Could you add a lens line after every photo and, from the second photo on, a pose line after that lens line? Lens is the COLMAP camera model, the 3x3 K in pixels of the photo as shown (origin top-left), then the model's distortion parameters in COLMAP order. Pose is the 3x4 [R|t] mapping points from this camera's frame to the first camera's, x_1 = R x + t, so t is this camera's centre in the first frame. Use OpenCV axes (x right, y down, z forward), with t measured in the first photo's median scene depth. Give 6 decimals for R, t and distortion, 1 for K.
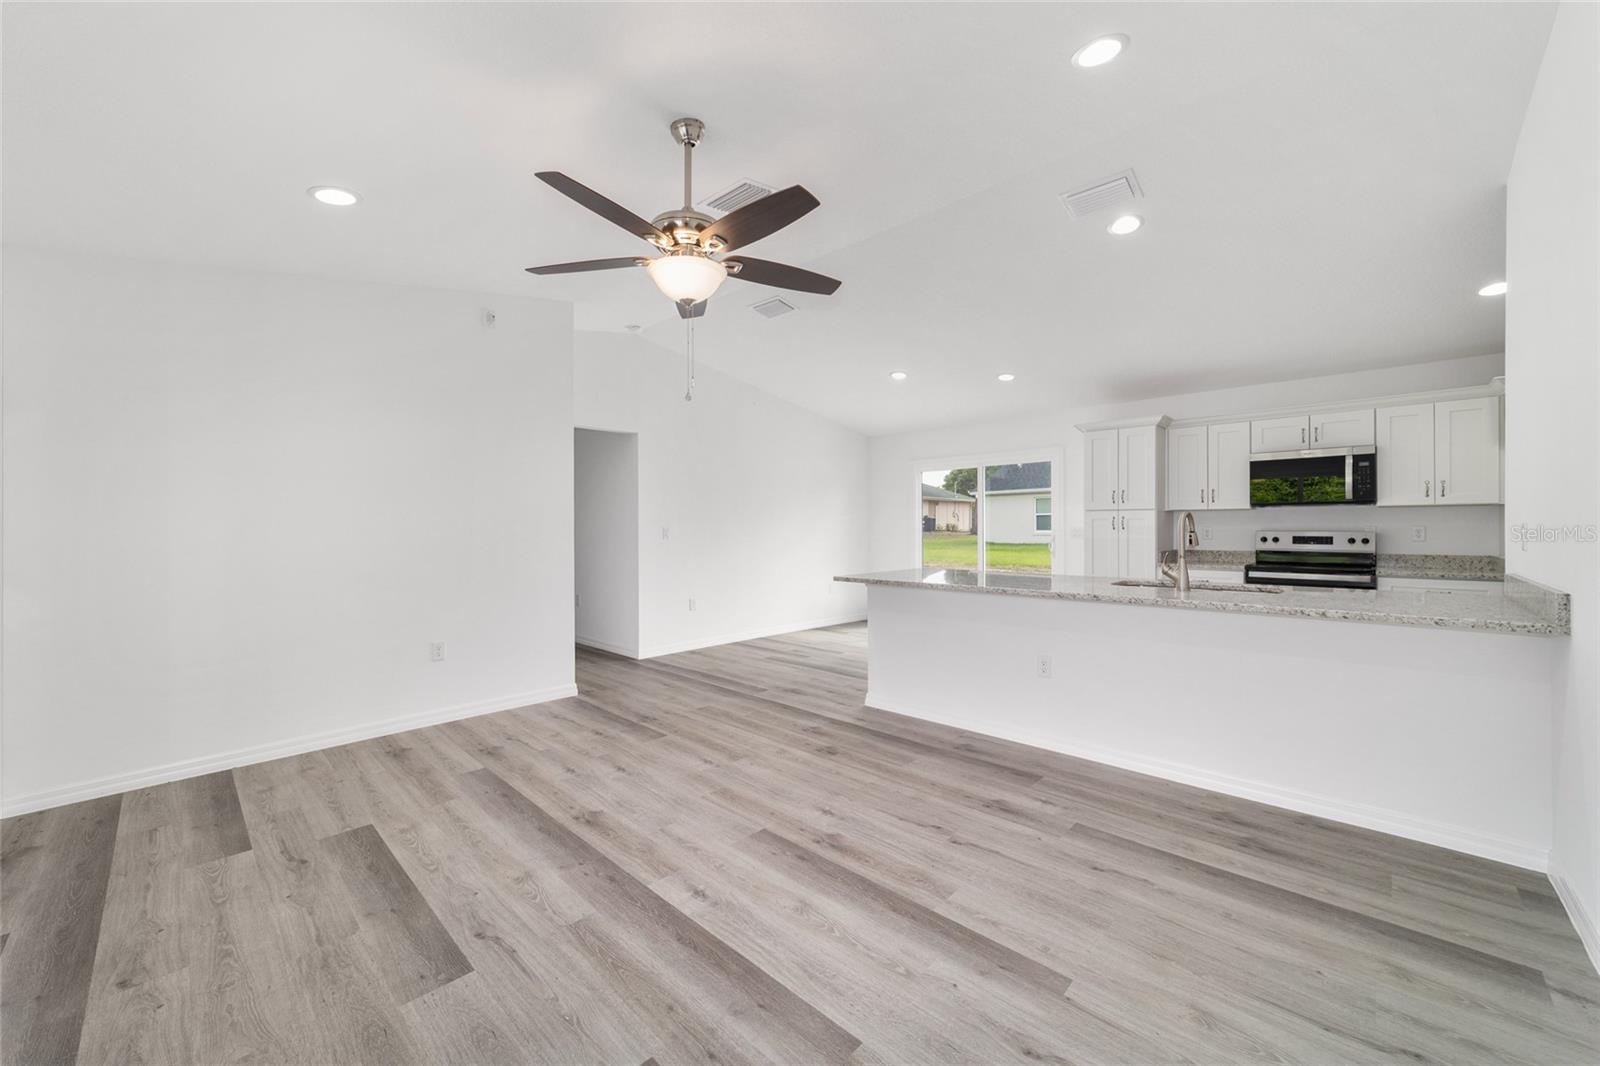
lens RADIAL K [[612.5, 0, 800.0], [0, 612.5, 533.0], [0, 0, 1]] dist [-0.016328, 0.008584]
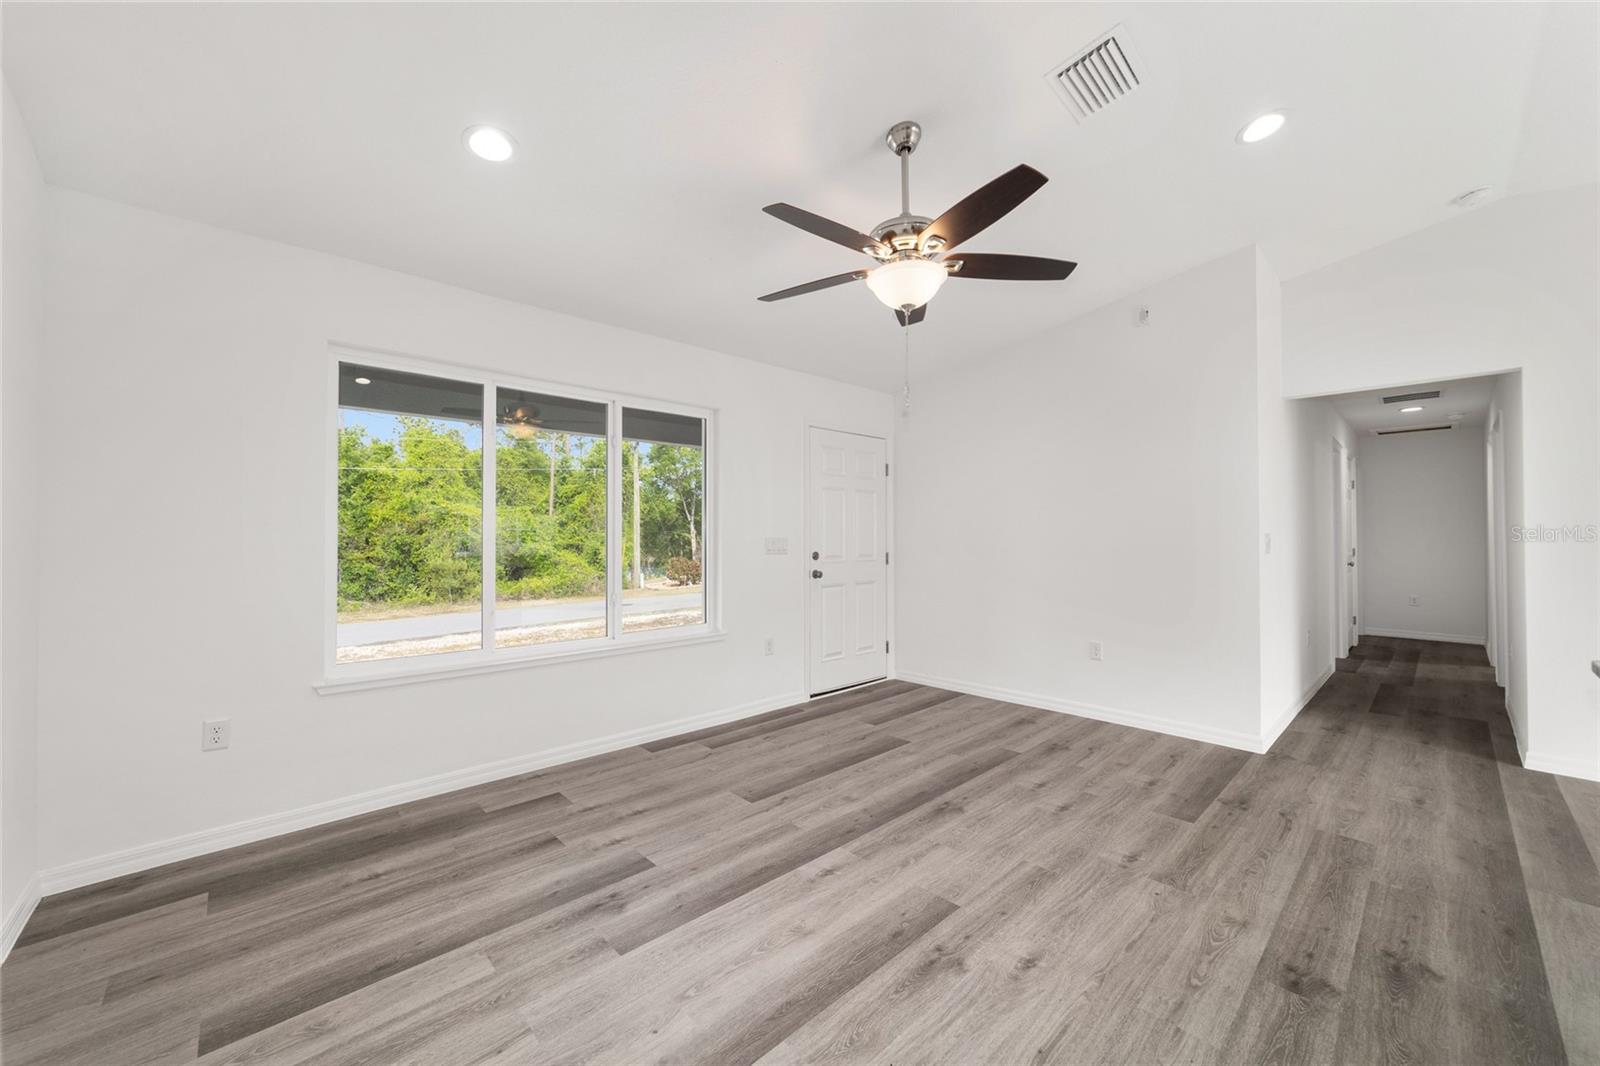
lens RADIAL K [[612.5, 0, 800.0], [0, 612.5, 533.0], [0, 0, 1]] dist [-0.016328, 0.008584]
pose [[-0.053795, -0.000846, -0.998552, 0.649504], [-0.007506, 0.999972, -0.000443, -0.009902], [0.998524, 0.007471, -0.053800, 0.703357]]
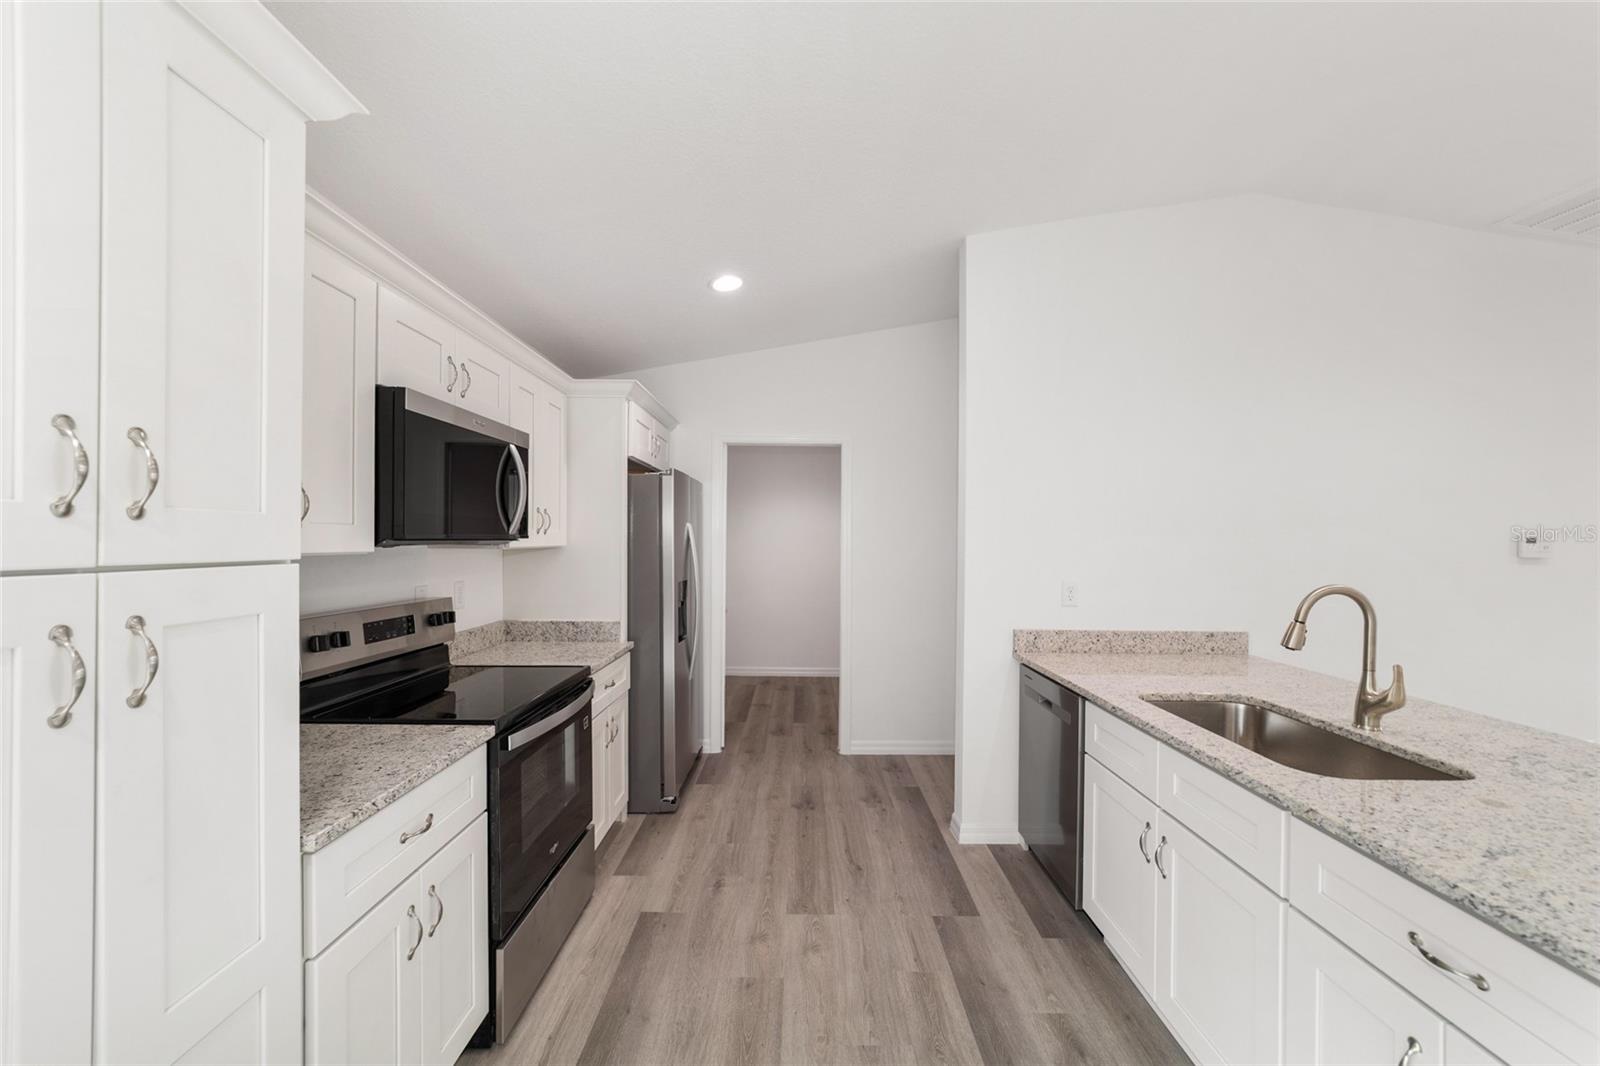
lens RADIAL K [[612.5, 0, 800.0], [0, 612.5, 533.0], [0, 0, 1]] dist [-0.016328, 0.008584]
pose [[-0.690522, 0.006495, 0.723282, 0.601079], [0.000635, 0.999965, -0.008373, -0.083919], [-0.723311, -0.005322, -0.690502, 1.854653]]
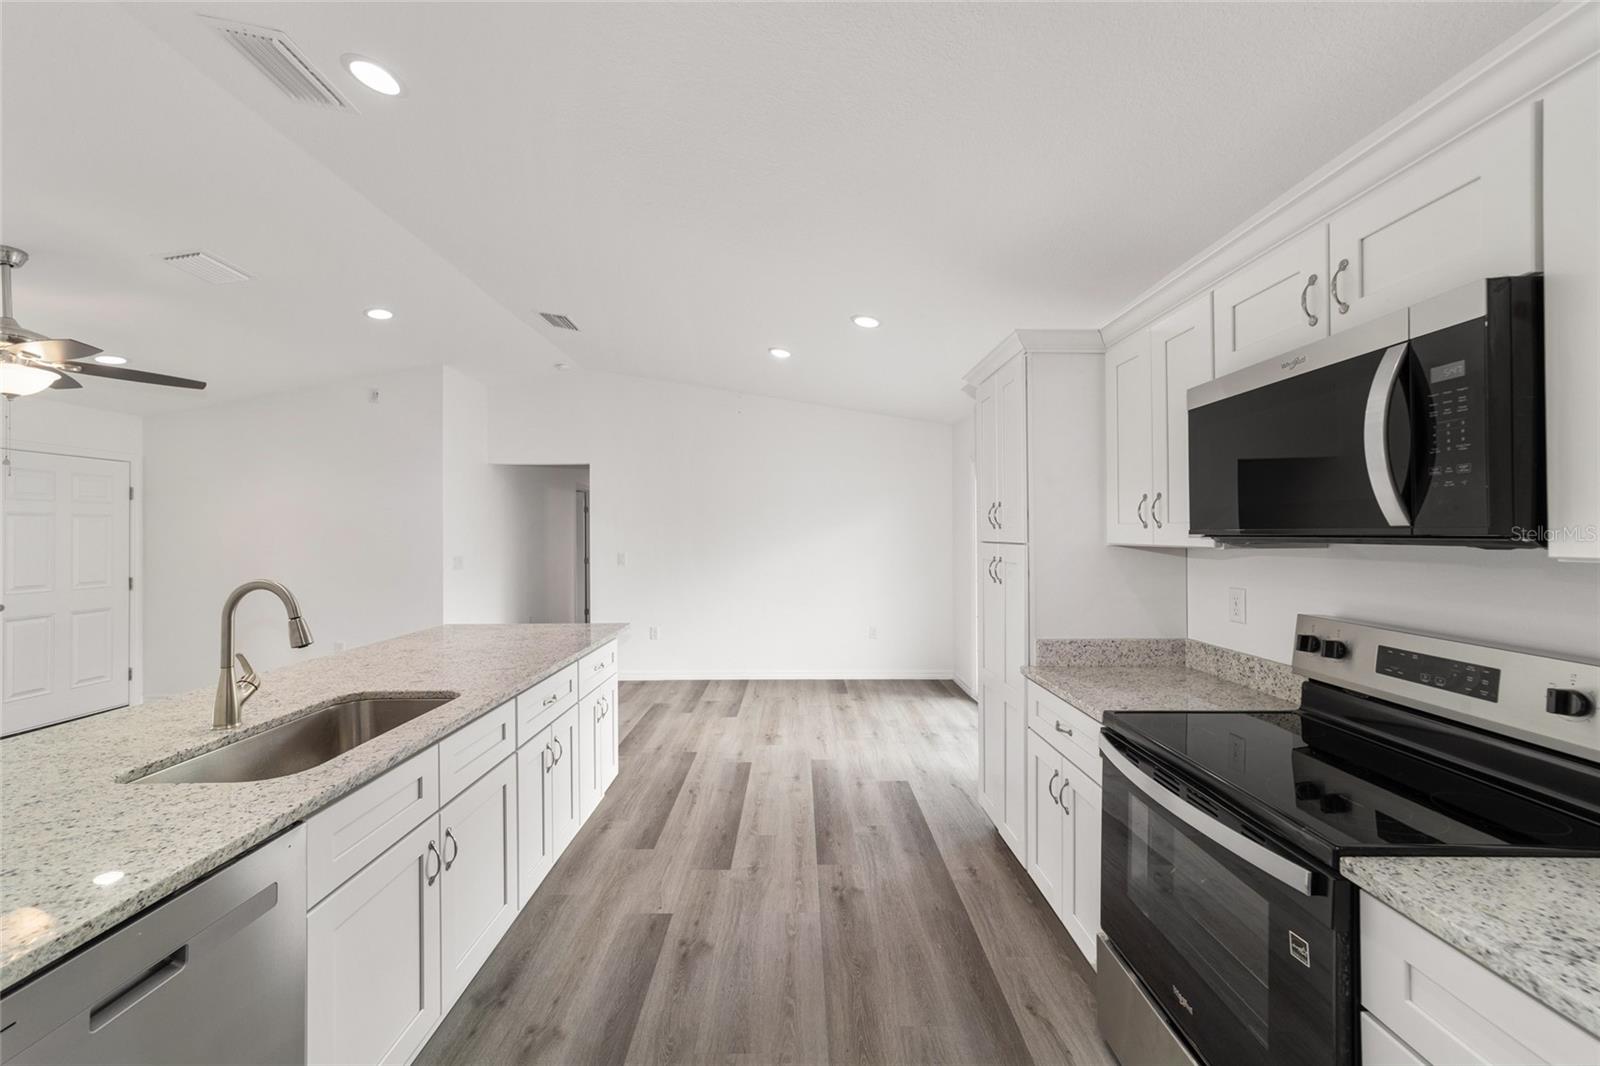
lens RADIAL K [[612.5, 0, 800.0], [0, 612.5, 533.0], [0, 0, 1]] dist [-0.016328, 0.008584]
pose [[0.694121, -0.000713, -0.719858, 1.438604], [-0.003818, 0.999982, -0.004672, -0.081126], [0.719848, 0.005991, 0.694106, 1.036932]]
